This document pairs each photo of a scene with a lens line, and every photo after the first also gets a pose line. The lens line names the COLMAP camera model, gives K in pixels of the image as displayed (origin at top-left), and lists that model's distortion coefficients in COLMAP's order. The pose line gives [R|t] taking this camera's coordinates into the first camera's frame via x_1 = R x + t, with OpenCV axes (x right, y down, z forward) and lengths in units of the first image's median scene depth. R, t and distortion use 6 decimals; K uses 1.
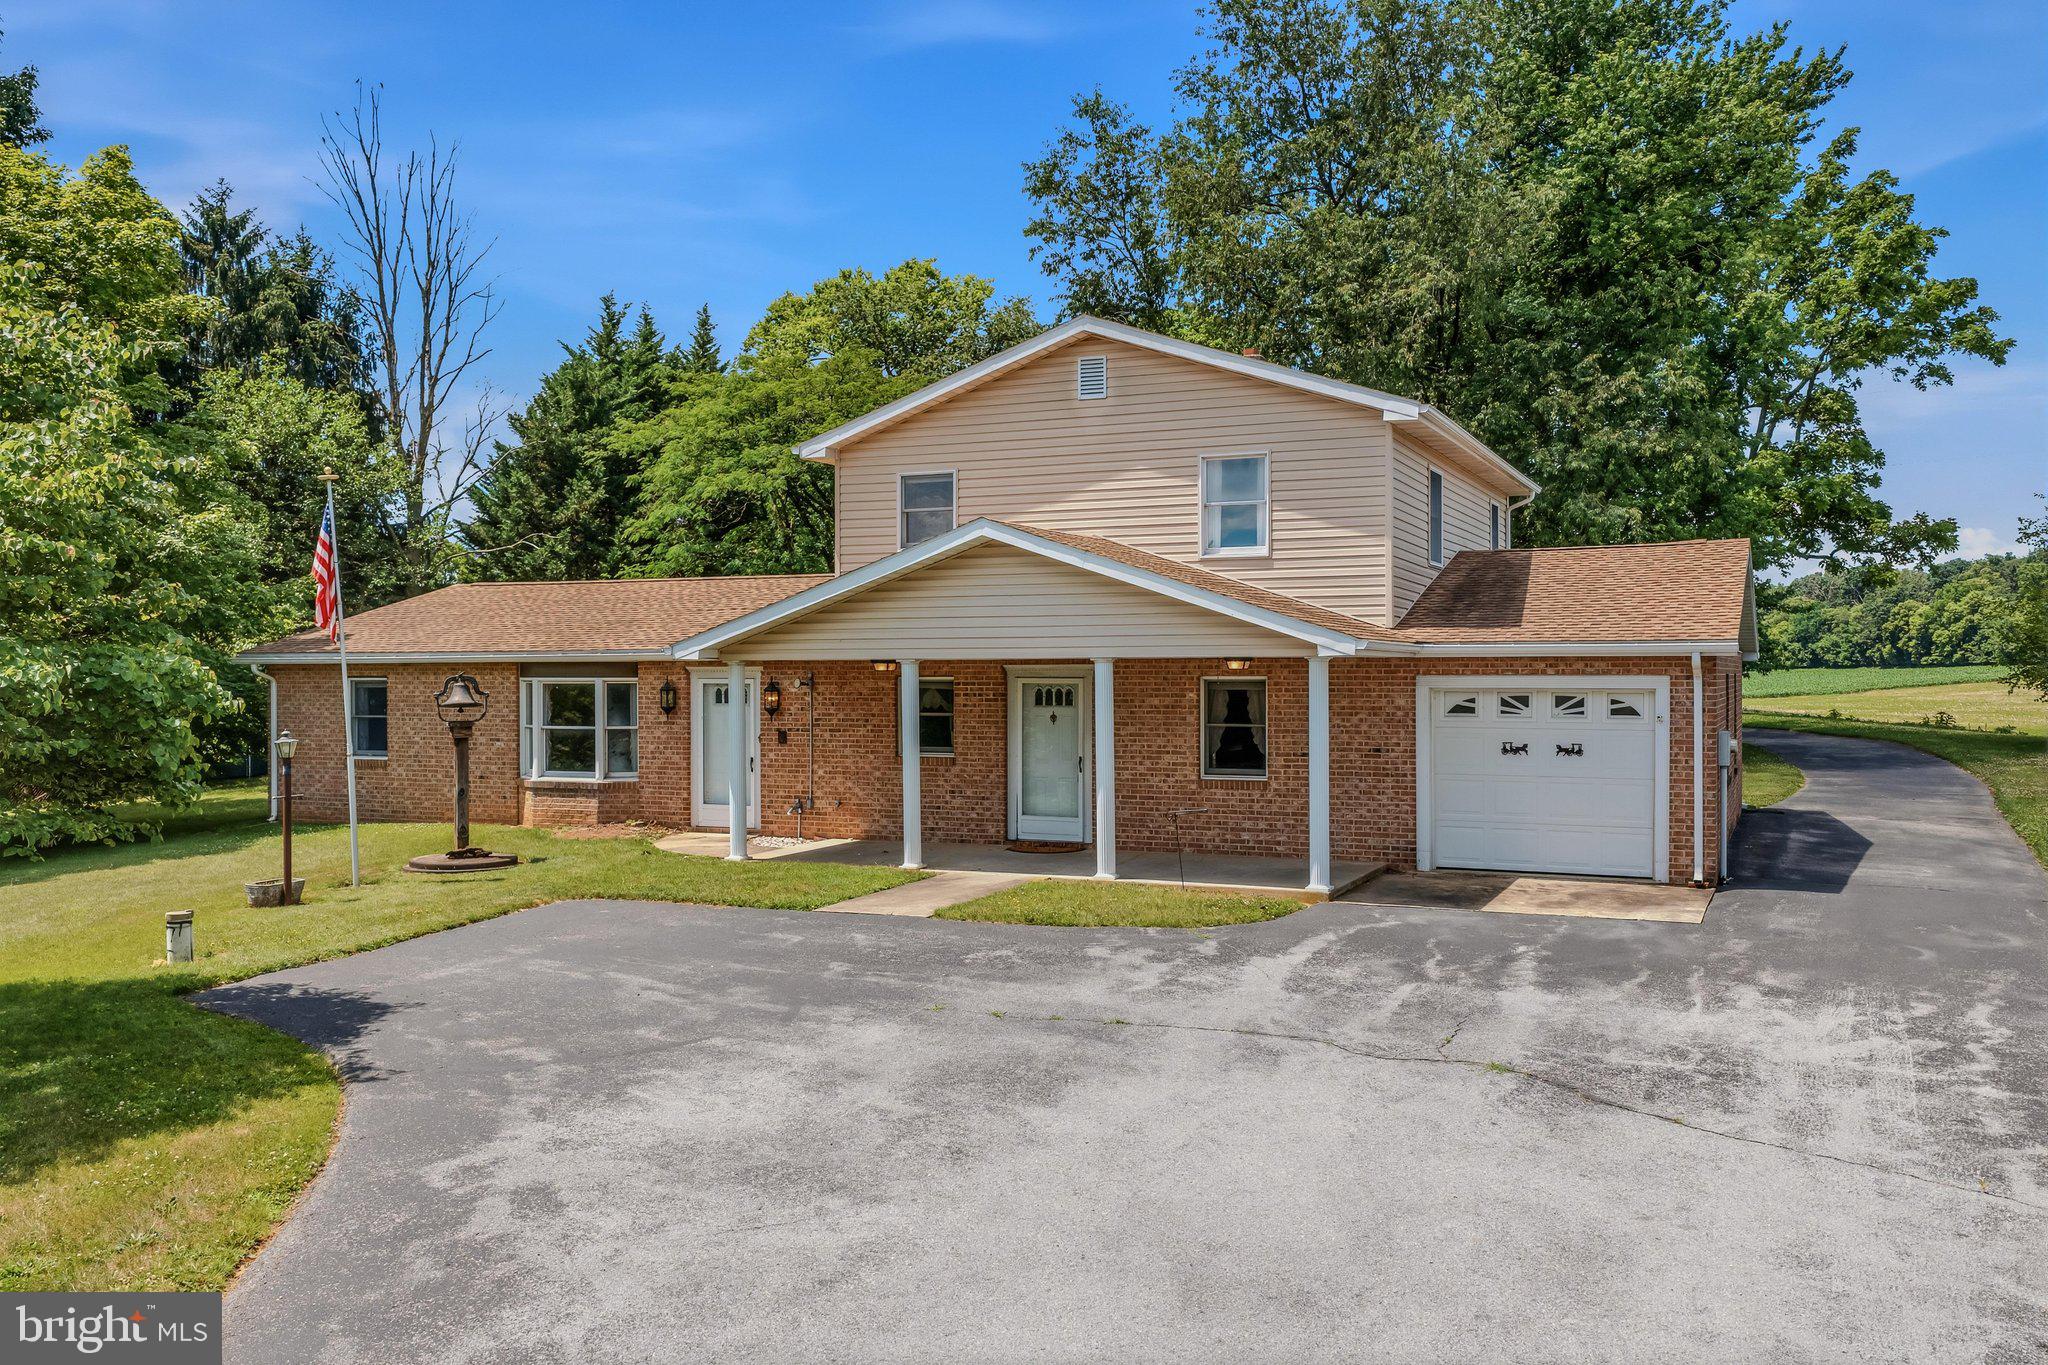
lens RADIAL K [[1697.2, 0, 1020.4], [0, 1697.2, 682.5], [0, 0, 1]] dist [0.026466, -0.049556]
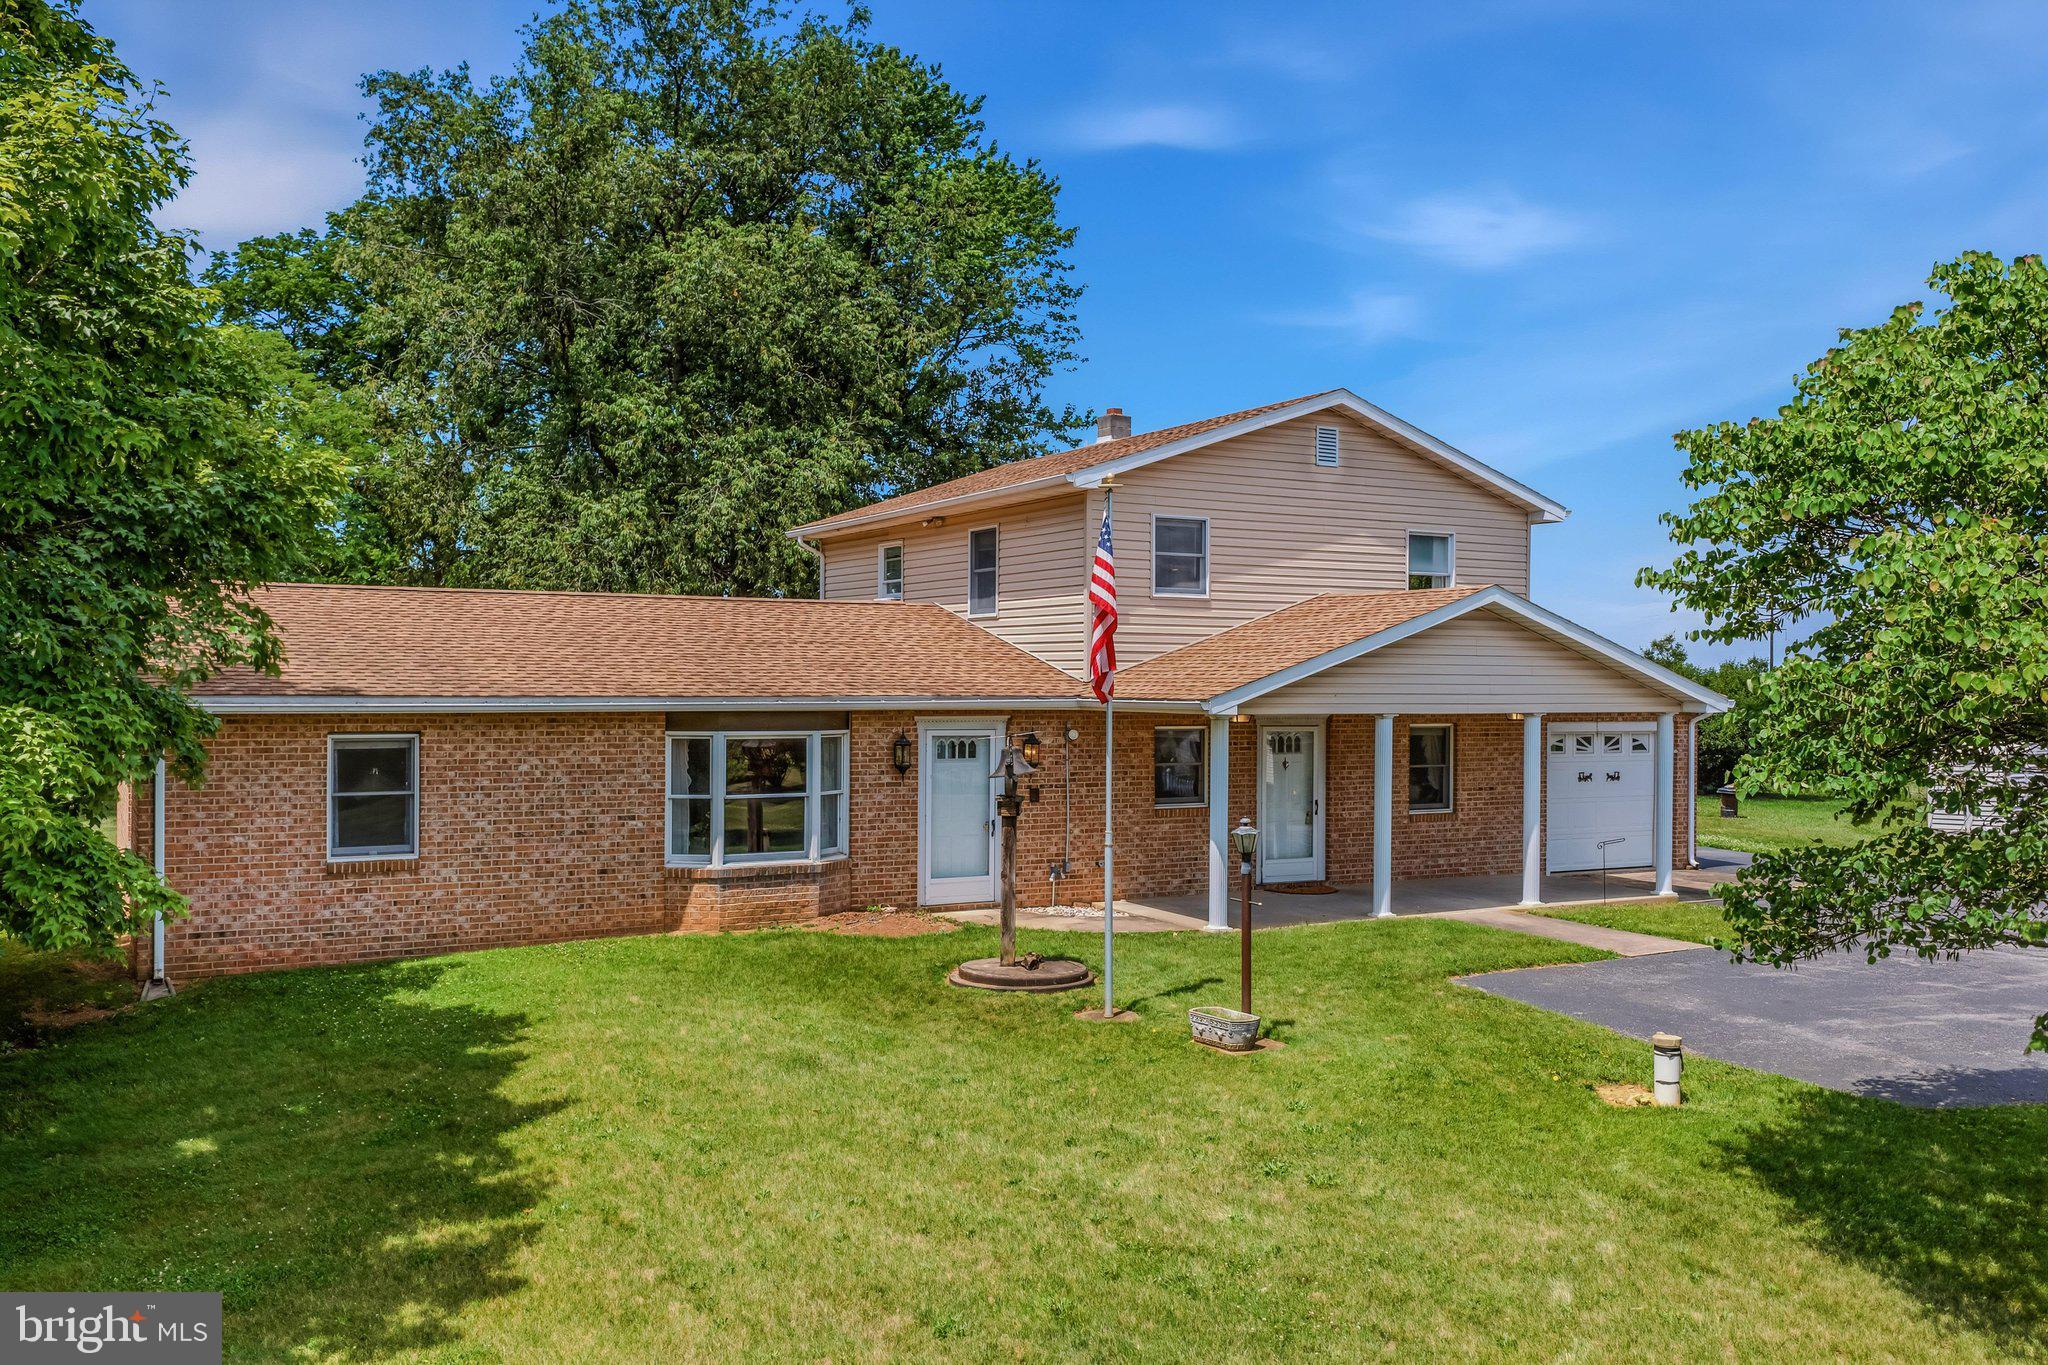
lens RADIAL K [[1697.2, 0, 1038.4], [0, 1697.2, 684.5], [0, 0, 1]] dist [0.026466, -0.049556]
pose [[0.606345, 0.003313, 0.795195, -0.813841], [-0.002426, 0.999994, -0.002316, -0.022915], [-0.795198, -0.000525, 0.606349, 0.438996]]
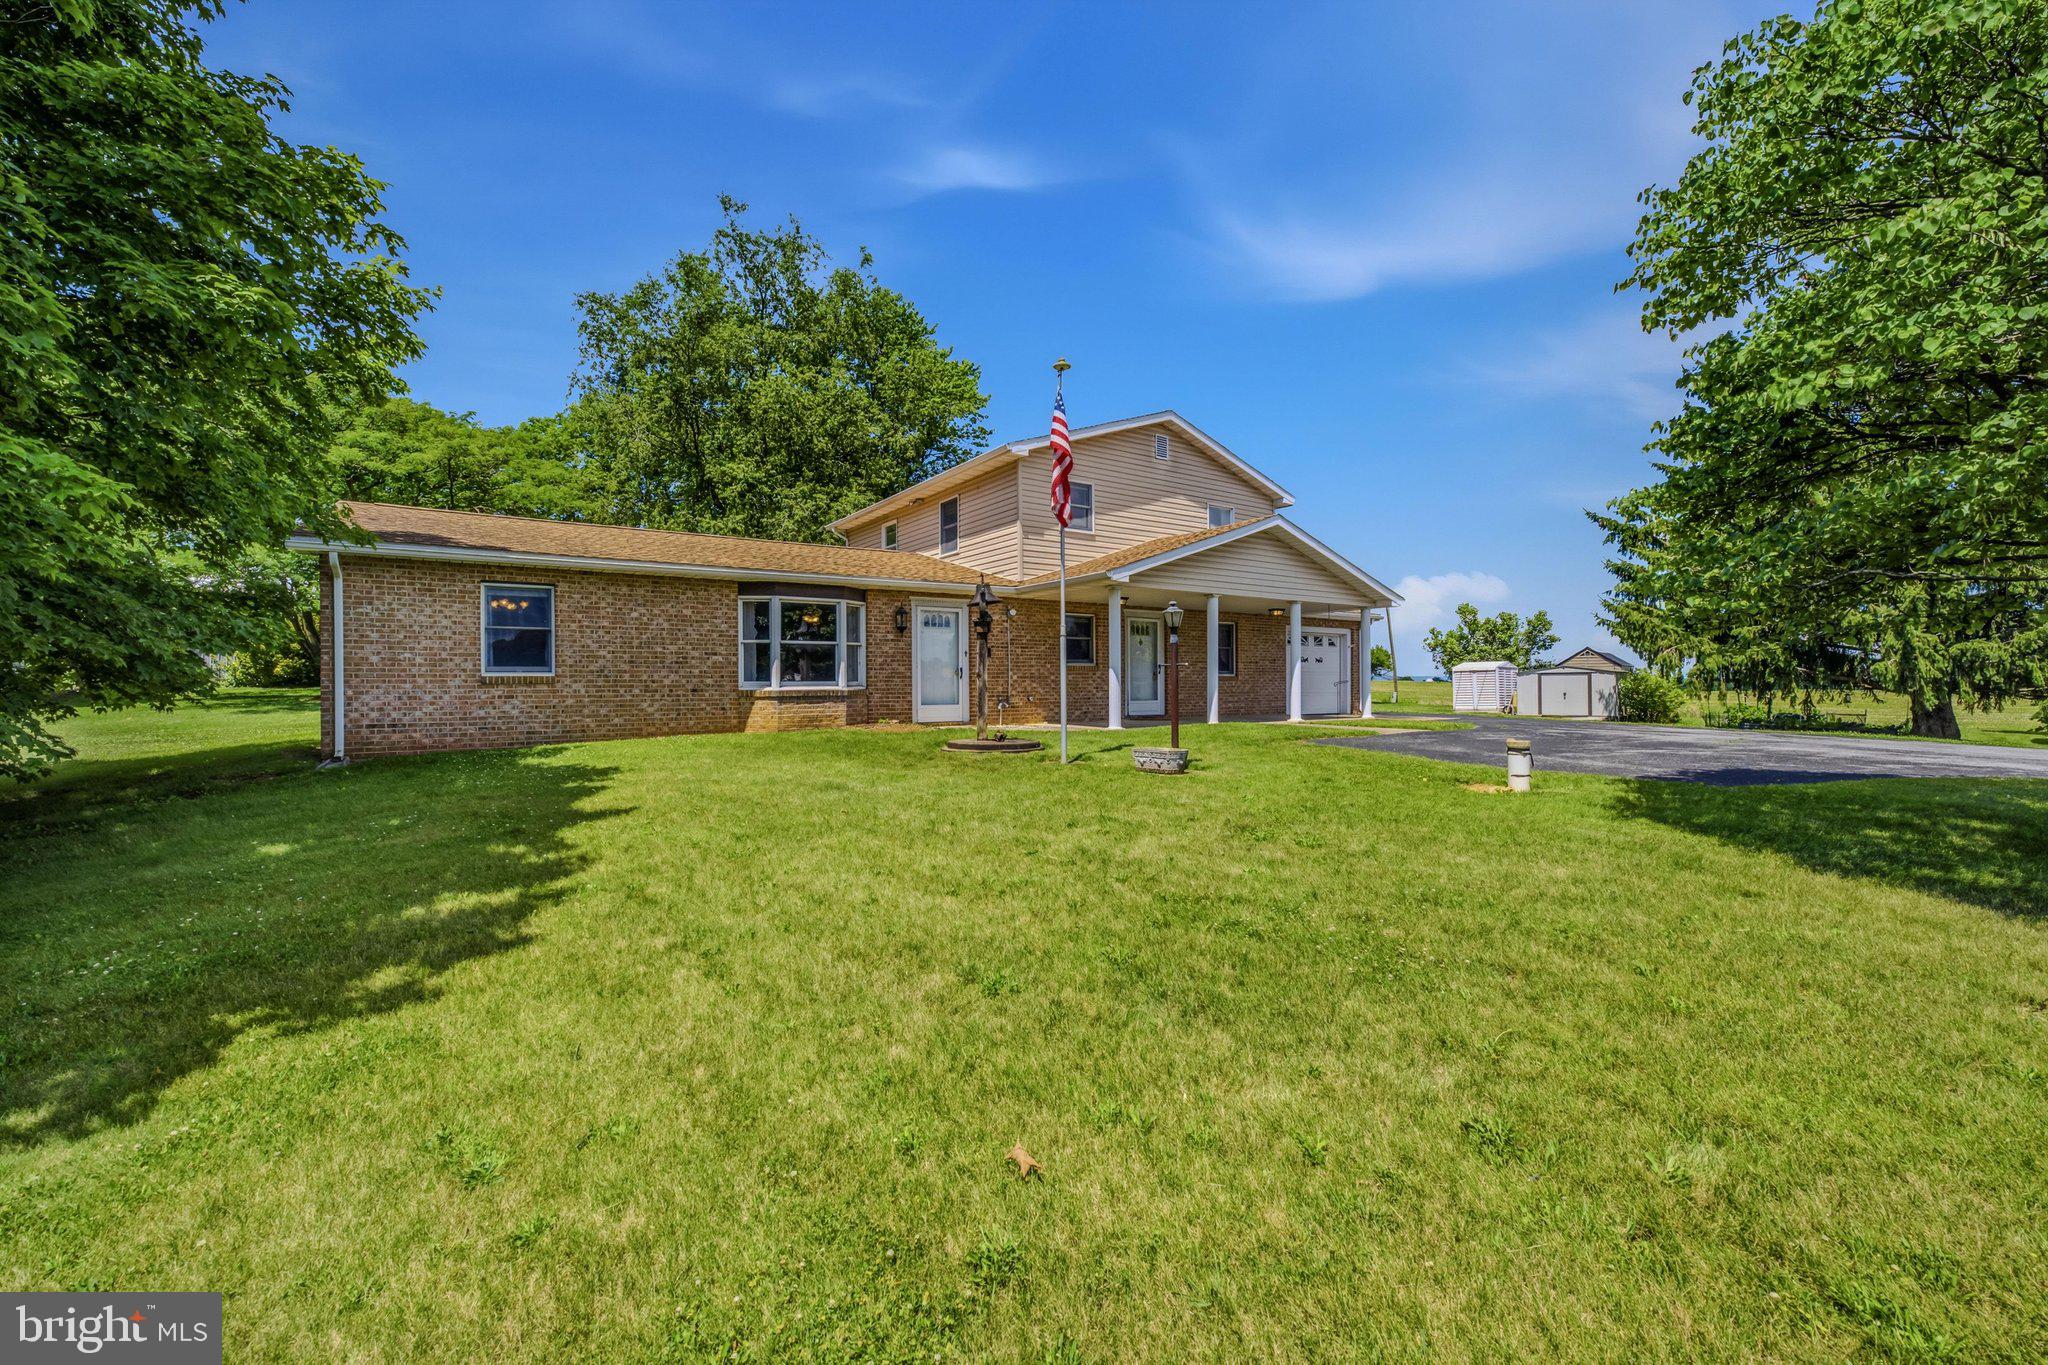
lens RADIAL K [[831.3, 0, 1031.6], [0, 831.3, 677.9], [0, 0, 1]] dist [-0.007139, 0.001820]
pose [[0.533162, 0.005573, 0.845995, -0.663314], [0.008419, 0.999894, -0.011892, 0.058746], [-0.845971, 0.013463, 0.533059, 0.586471]]
